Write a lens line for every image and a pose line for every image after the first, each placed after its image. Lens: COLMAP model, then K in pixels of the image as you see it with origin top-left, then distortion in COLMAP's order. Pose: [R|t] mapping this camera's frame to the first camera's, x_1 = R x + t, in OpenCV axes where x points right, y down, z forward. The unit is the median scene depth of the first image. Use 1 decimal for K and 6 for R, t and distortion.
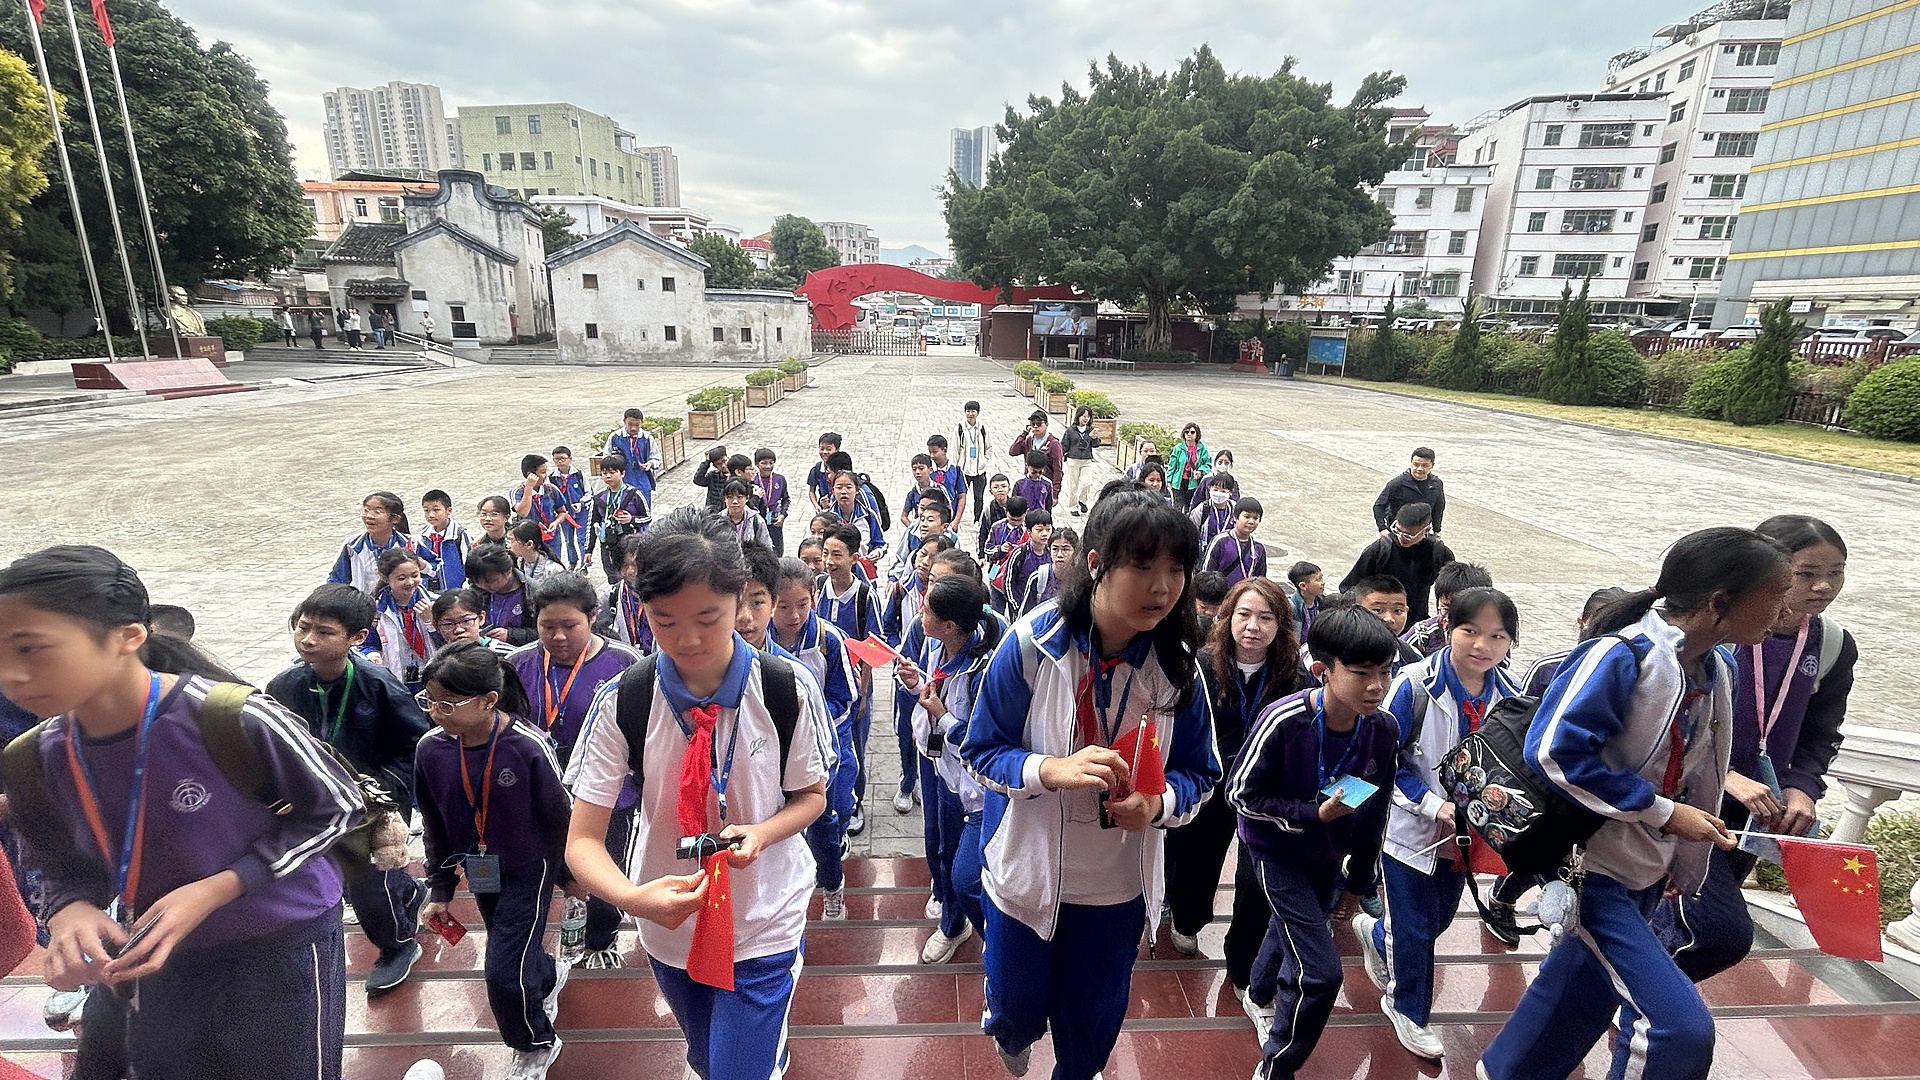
lens RADIAL K [[847.1, 0, 963.9], [0, 847.1, 543.9], [0, 0, 1]] dist [-0.000913, -0.000086]
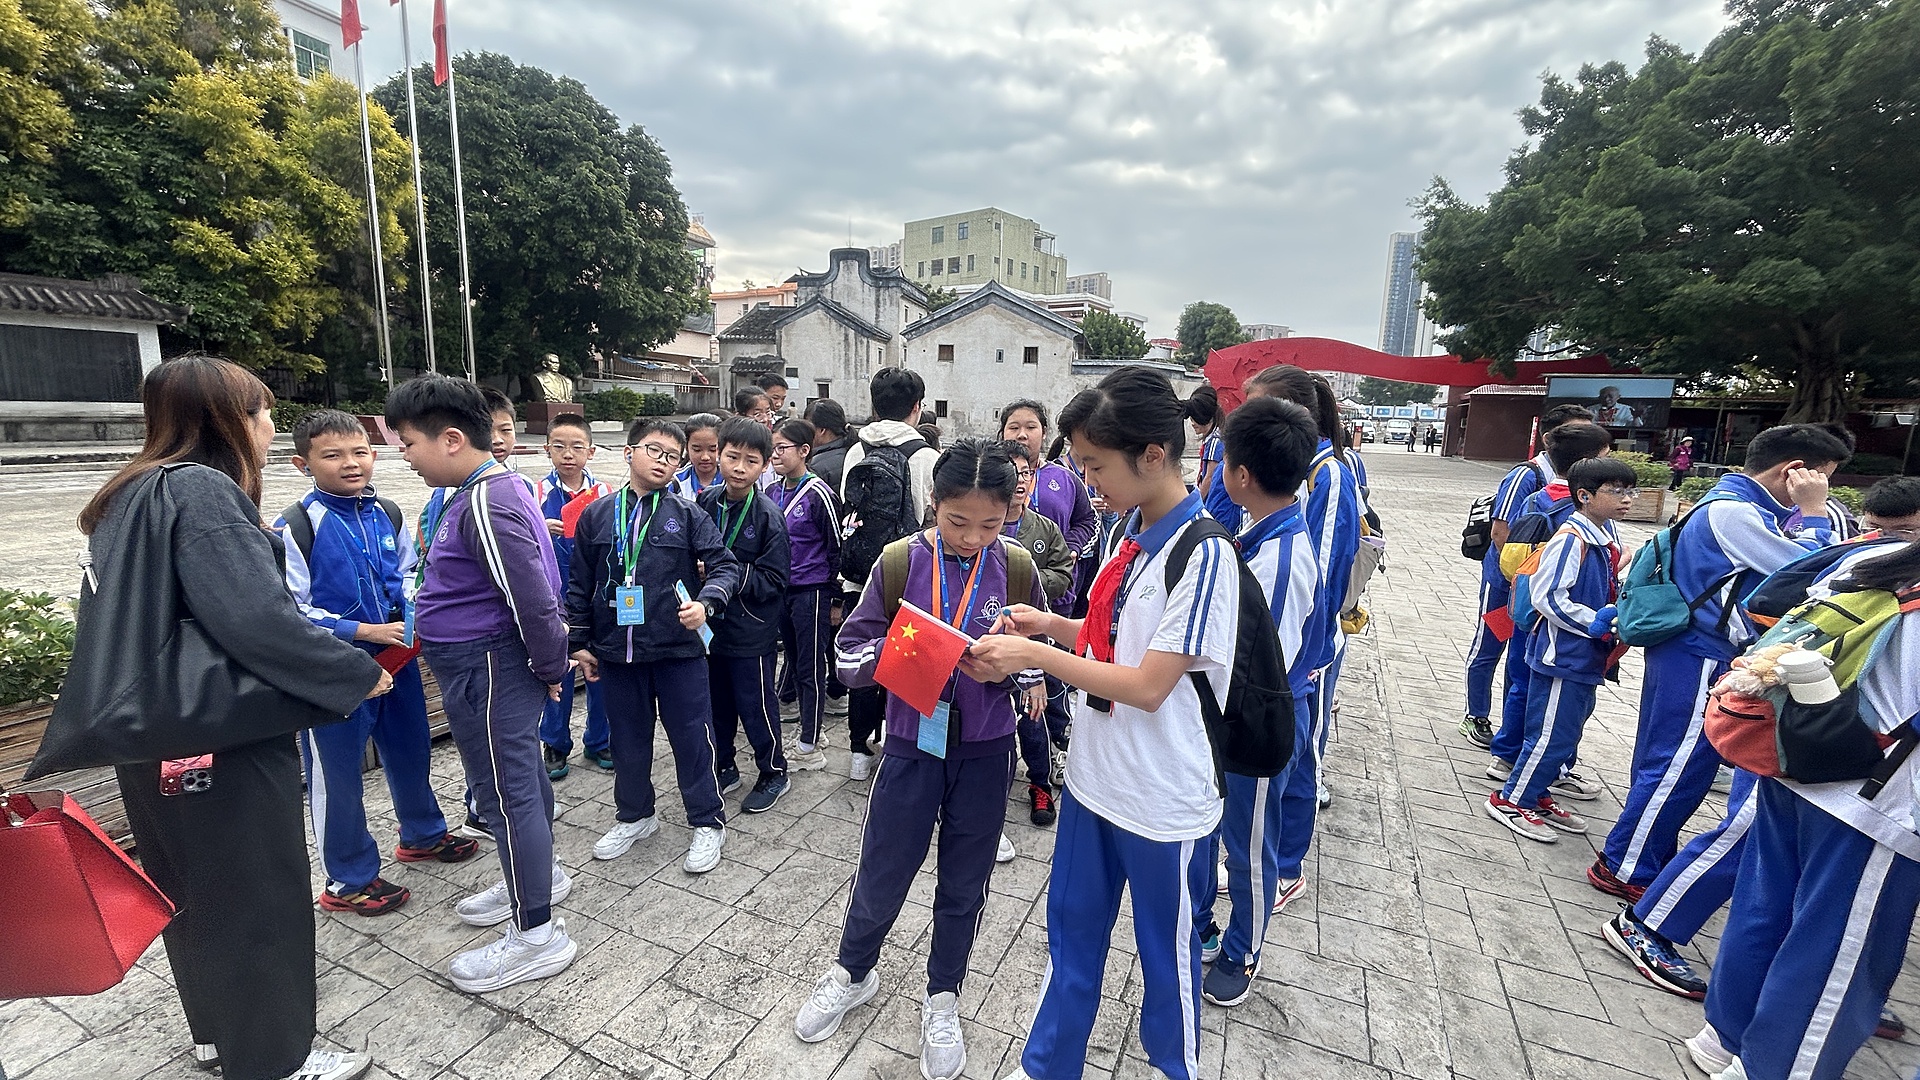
lens RADIAL K [[753.2, 0, 964.1], [0, 753.2, 542.9], [0, 0, 1]] dist [-0.001295, 0.000114]
pose [[0.877399, 0.084995, -0.472173, -0.040732], [-0.135381, 0.988048, -0.073710, -0.060122], [0.460265, 0.128597, 0.878419, 0.342347]]
